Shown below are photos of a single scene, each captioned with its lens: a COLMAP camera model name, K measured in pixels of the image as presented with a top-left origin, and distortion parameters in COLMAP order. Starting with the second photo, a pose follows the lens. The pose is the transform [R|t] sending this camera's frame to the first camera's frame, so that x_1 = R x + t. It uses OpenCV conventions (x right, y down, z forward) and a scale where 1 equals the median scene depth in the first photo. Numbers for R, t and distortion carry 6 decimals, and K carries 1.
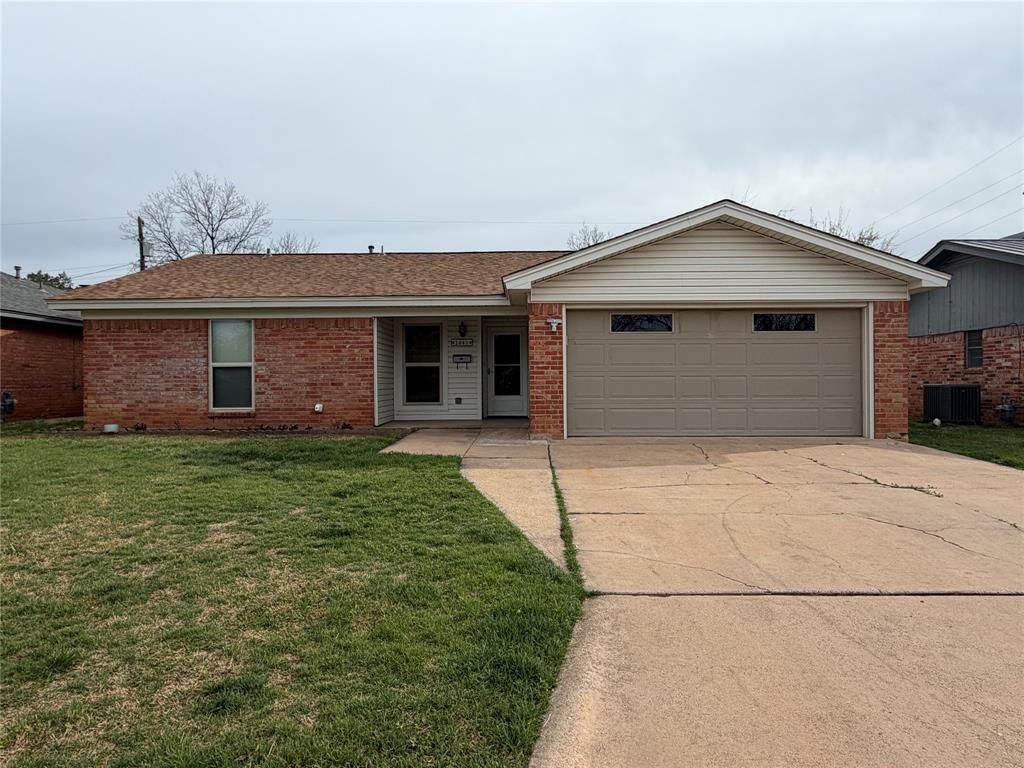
lens RADIAL K [[661.3, 0, 512.0], [0, 661.3, 384.0], [0, 0, 1]] dist [0.000276, 0.000764]
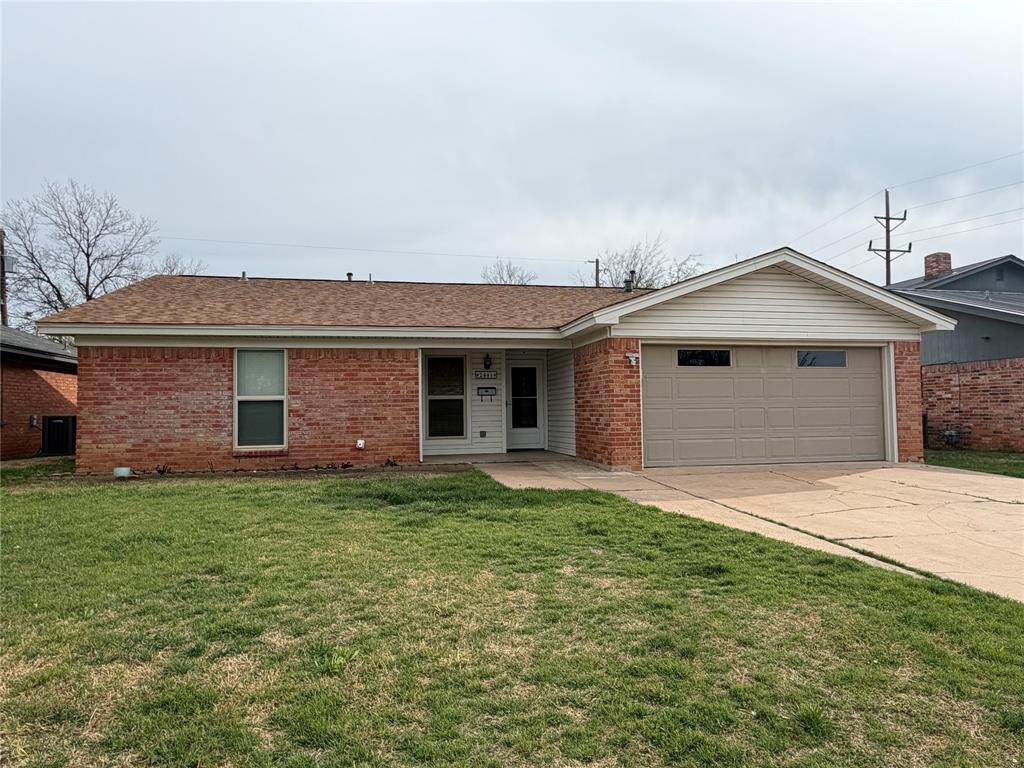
lens RADIAL K [[661.3, 0, 512.0], [0, 661.3, 384.0], [0, 0, 1]] dist [0.000276, 0.000764]
pose [[0.973265, 0.002346, 0.229675, -0.297987], [0.008511, 0.998893, -0.046269, -0.003612], [-0.229529, 0.046987, 0.972167, 0.036493]]
